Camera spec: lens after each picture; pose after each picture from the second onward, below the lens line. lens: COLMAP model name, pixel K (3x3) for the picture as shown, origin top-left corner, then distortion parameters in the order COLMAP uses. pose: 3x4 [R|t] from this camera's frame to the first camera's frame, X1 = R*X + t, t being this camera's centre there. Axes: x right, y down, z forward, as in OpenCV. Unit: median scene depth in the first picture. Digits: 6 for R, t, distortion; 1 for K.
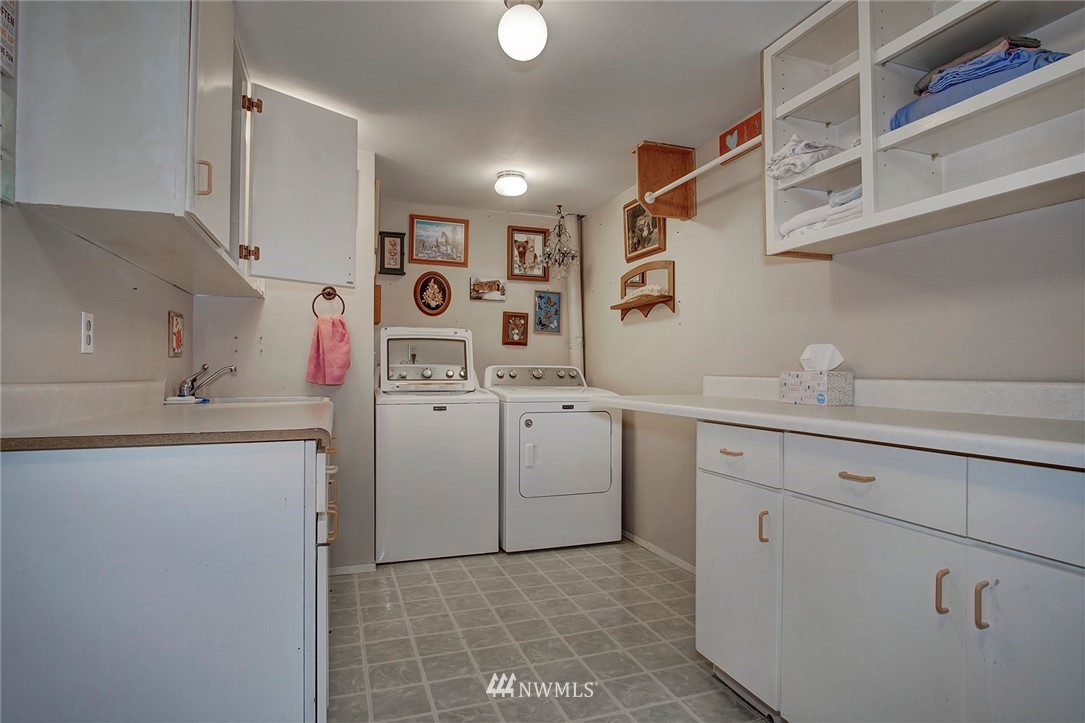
lens RADIAL K [[583.6, 0, 540.8], [0, 583.6, 361.3], [0, 0, 1]] dist [-0.031332, 0.004901]
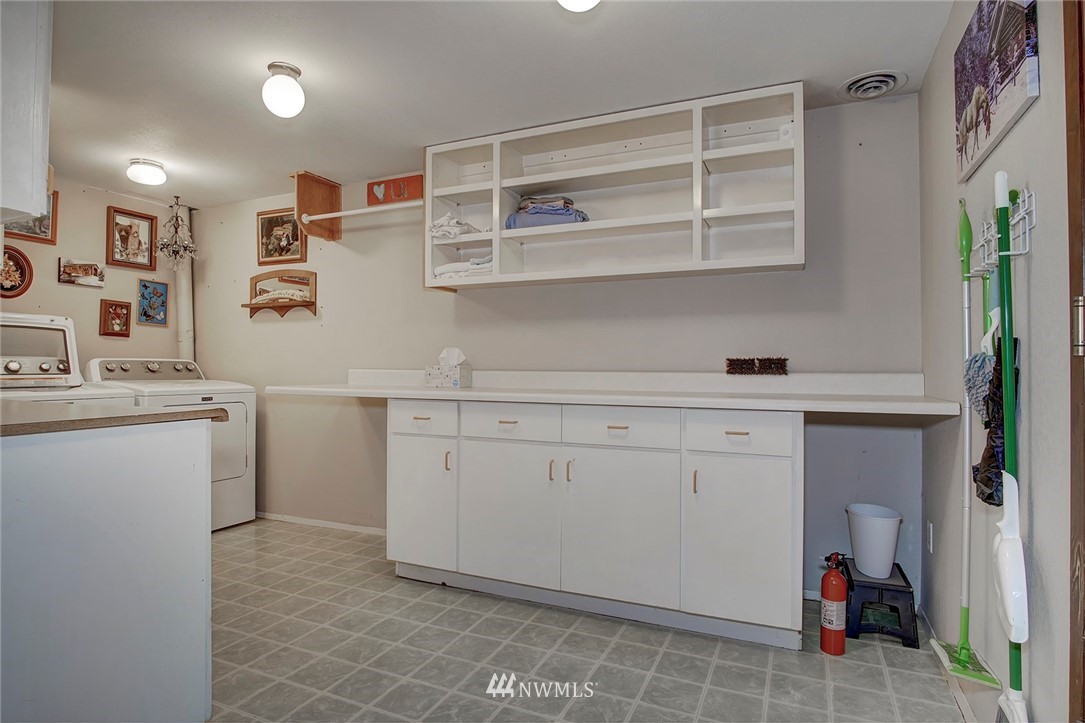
lens RADIAL K [[583.6, 0, 544.5], [0, 583.6, 359.2], [0, 0, 1]] dist [-0.031332, 0.004901]
pose [[0.691869, 0.009789, 0.721957, -0.283650], [-0.015097, 0.999886, 0.000910, -0.002870], [-0.721866, -0.011529, 0.691937, -0.150458]]
